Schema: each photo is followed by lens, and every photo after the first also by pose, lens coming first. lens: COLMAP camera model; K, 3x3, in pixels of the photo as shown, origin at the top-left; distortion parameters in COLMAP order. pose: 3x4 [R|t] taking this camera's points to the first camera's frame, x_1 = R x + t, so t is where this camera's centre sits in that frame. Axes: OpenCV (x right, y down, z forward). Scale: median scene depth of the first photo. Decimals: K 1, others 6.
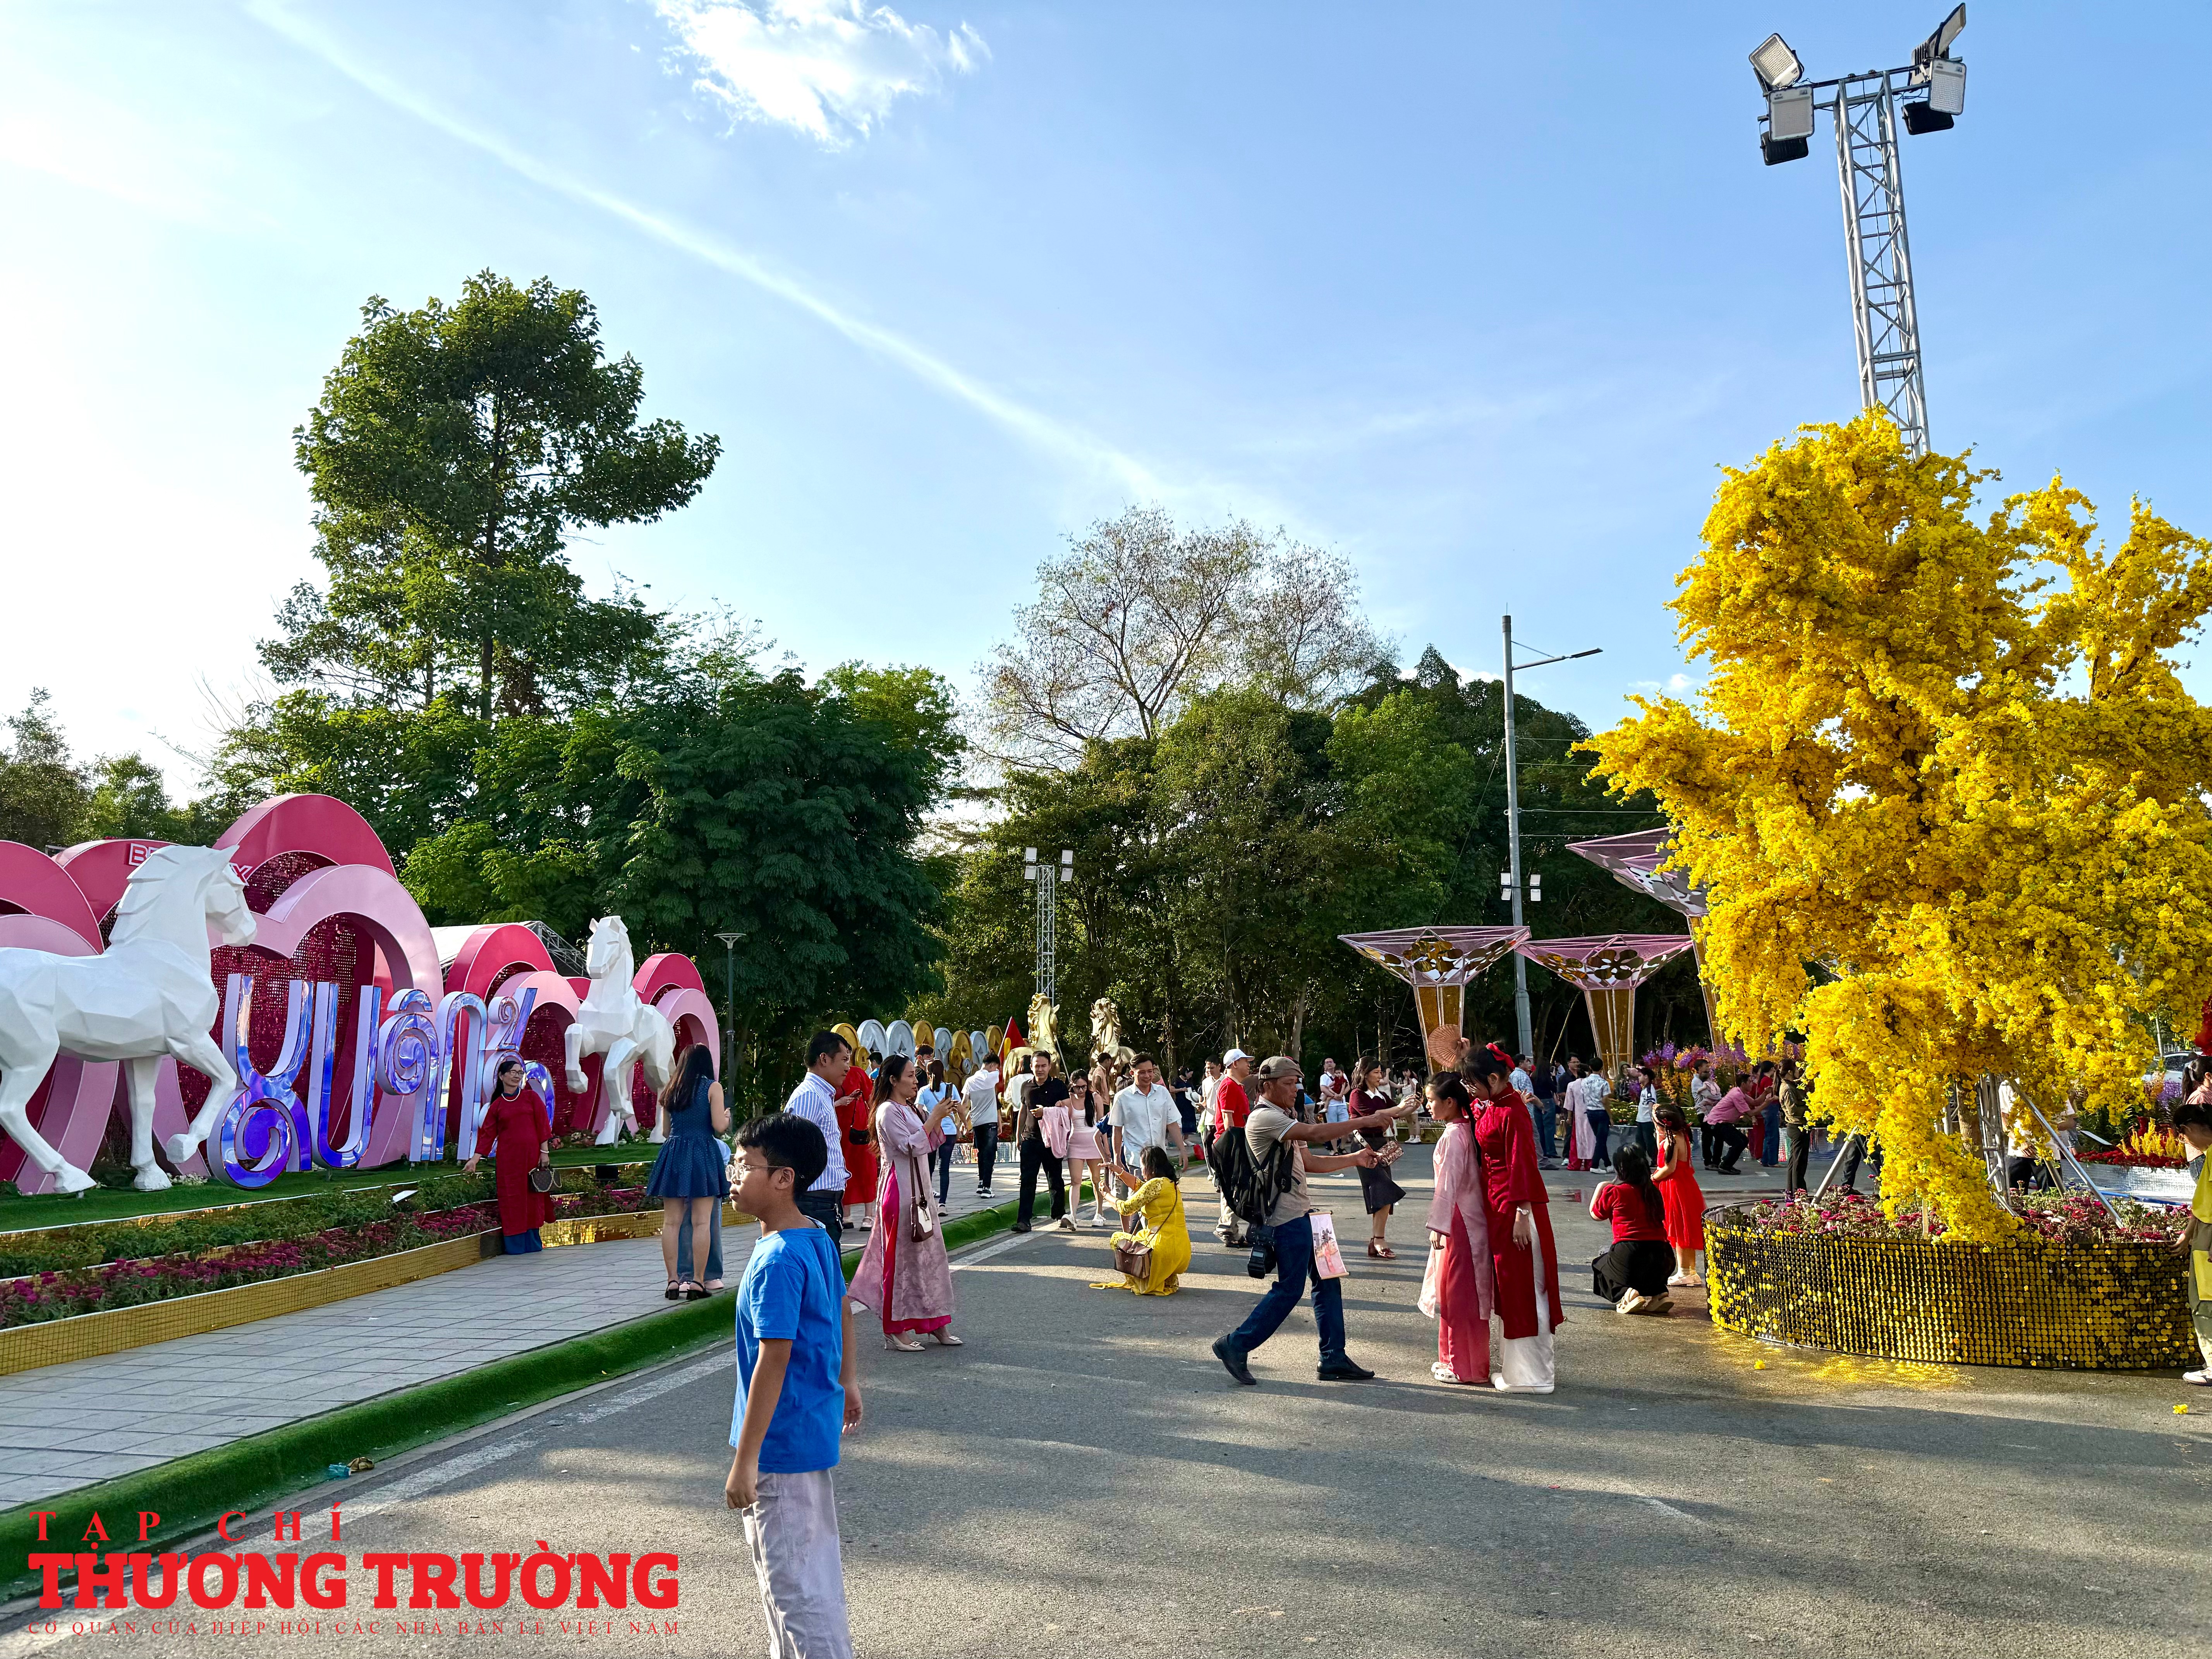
lens RADIAL K [[1528.3, 0, 1106.0], [0, 1528.3, 829.5], [0, 0, 1]] dist [0.106333, -0.222301]
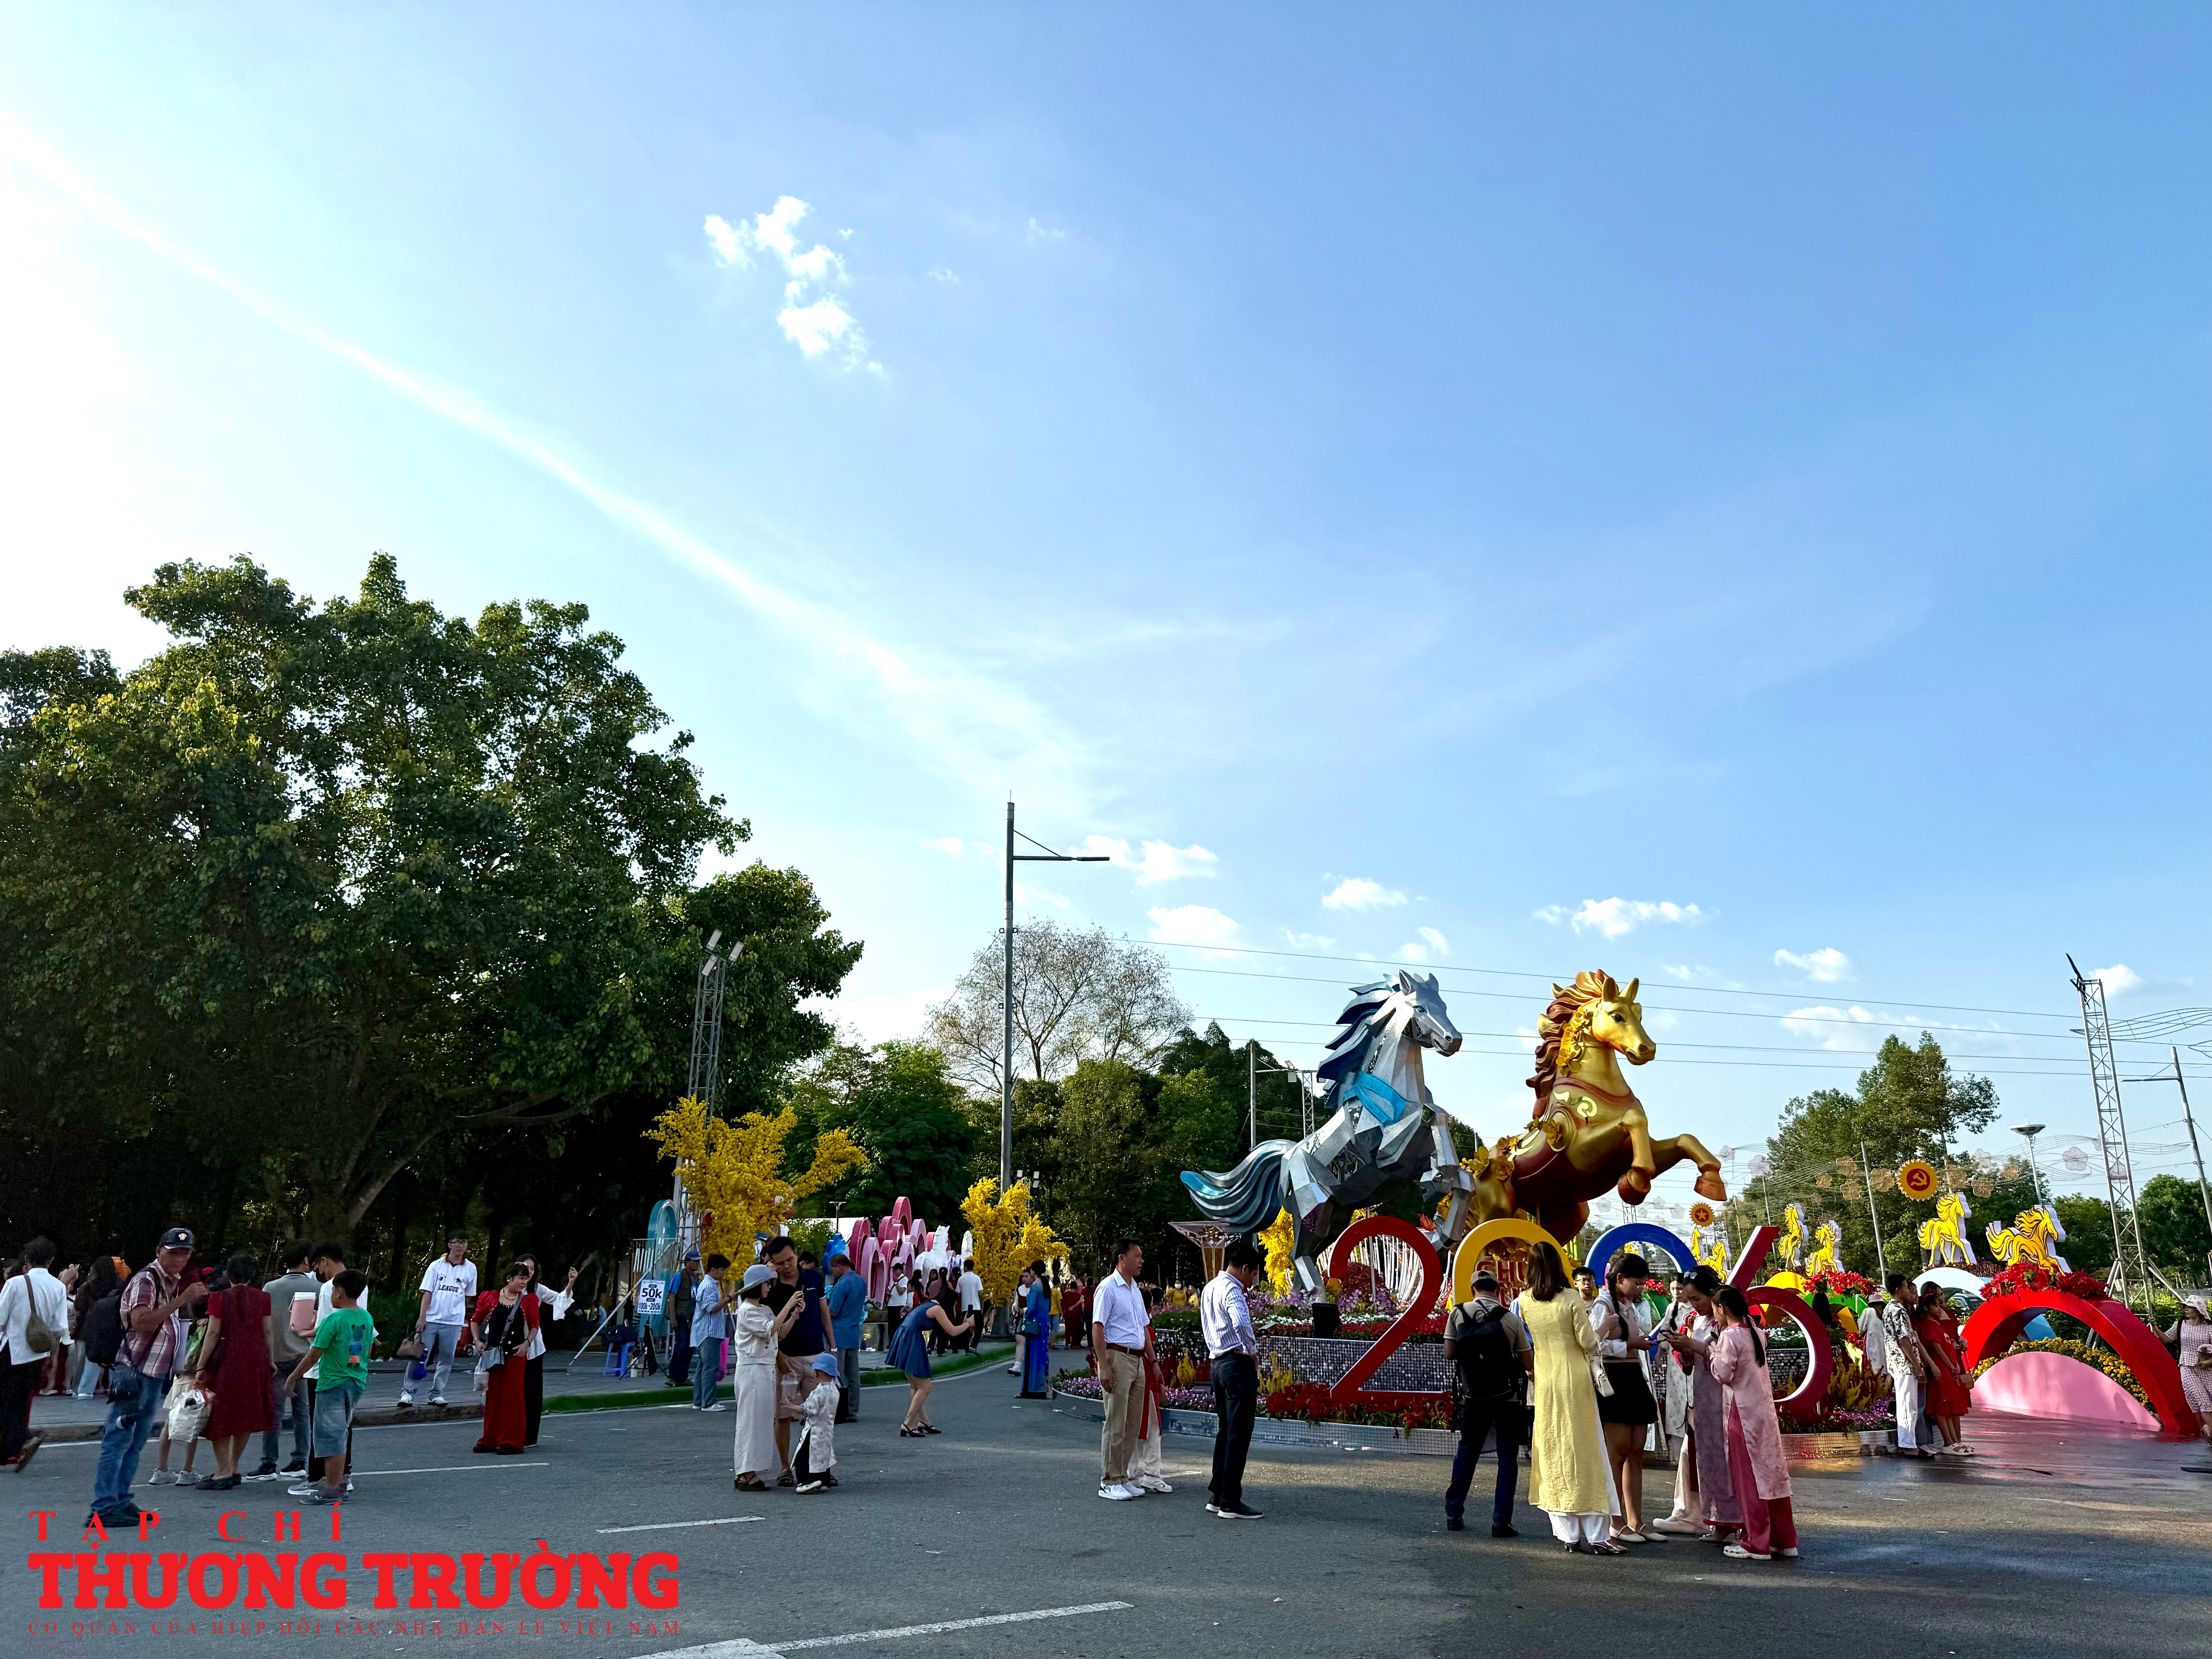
lens RADIAL K [[1532.4, 0, 1077.1], [0, 1532.4, 842.0], [0, 0, 1]] dist [0.114337, -0.224029]
pose [[0.990938, 0.068581, 0.115492, -0.223729], [-0.053501, 0.990206, -0.128959, -0.149319], [-0.123205, 0.121611, 0.984902, -1.007858]]
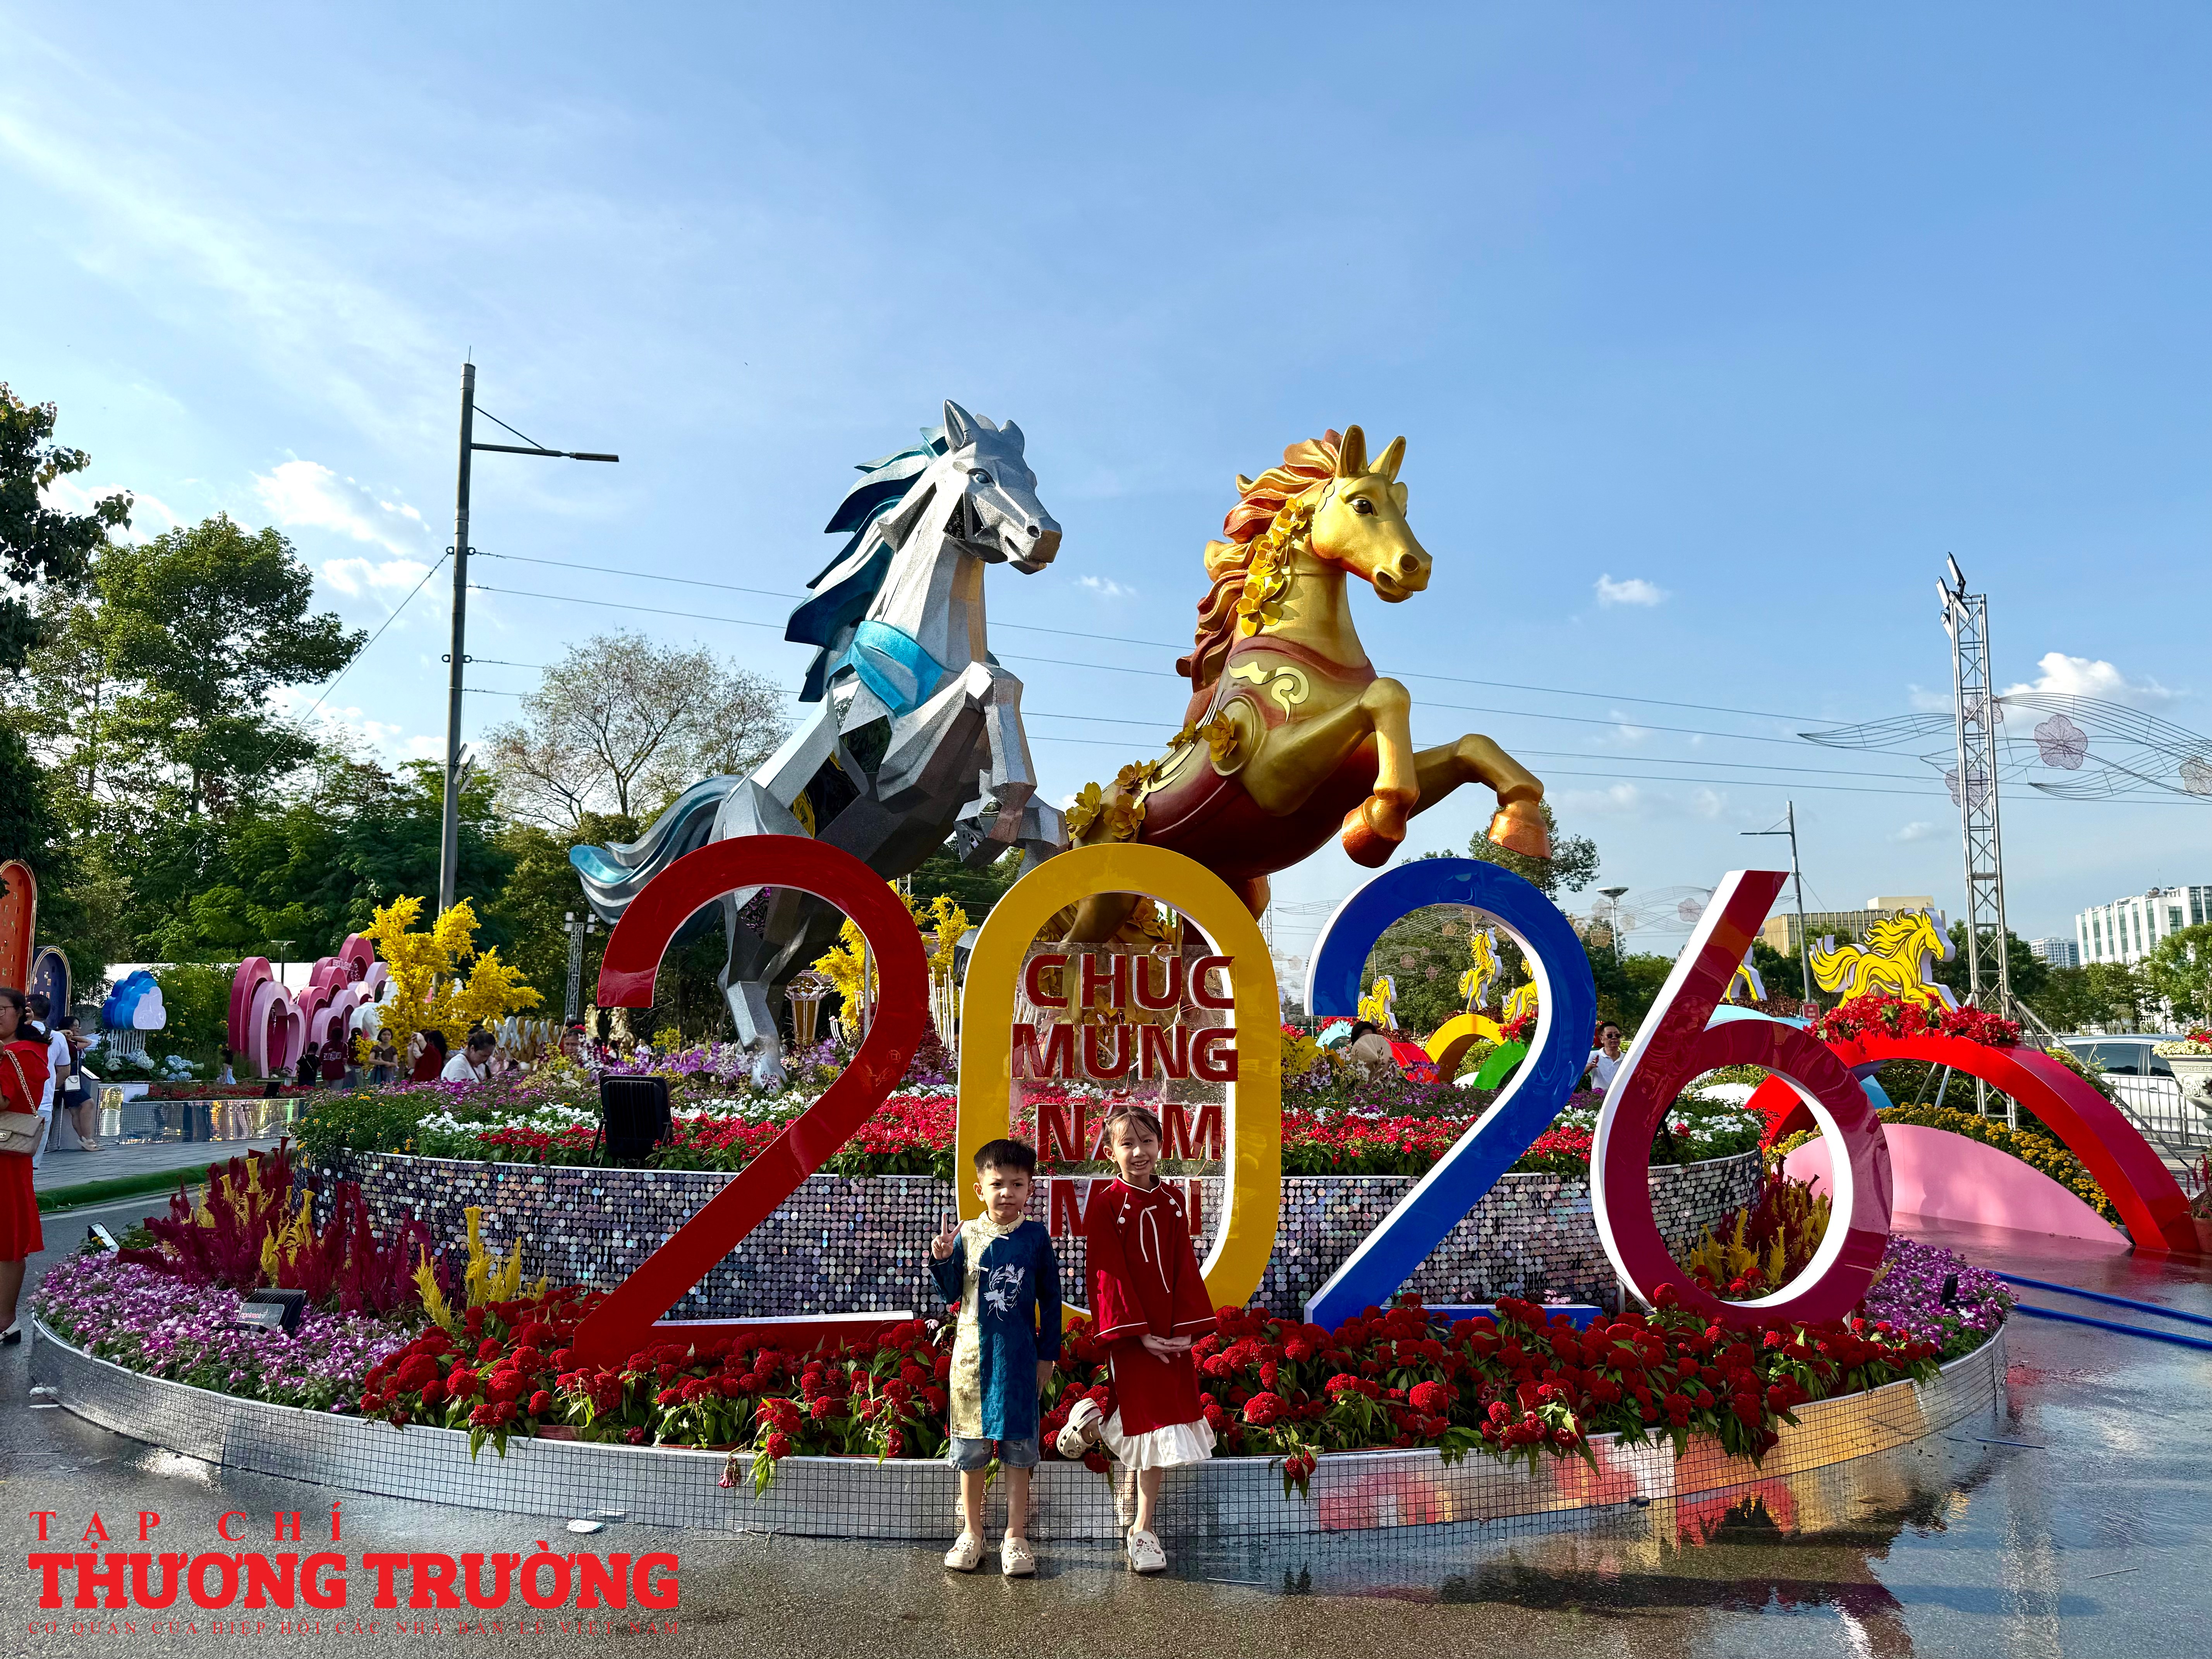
lens RADIAL K [[1528.3, 0, 1106.0], [0, 1528.3, 829.5], [0, 0, 1]] dist [0.106333, -0.222301]
pose [[0.929789, 0.075680, 0.360228, -0.110173], [-0.079299, 0.996840, -0.004745, -0.109476], [-0.359449, -0.024154, 0.932852, -0.740397]]
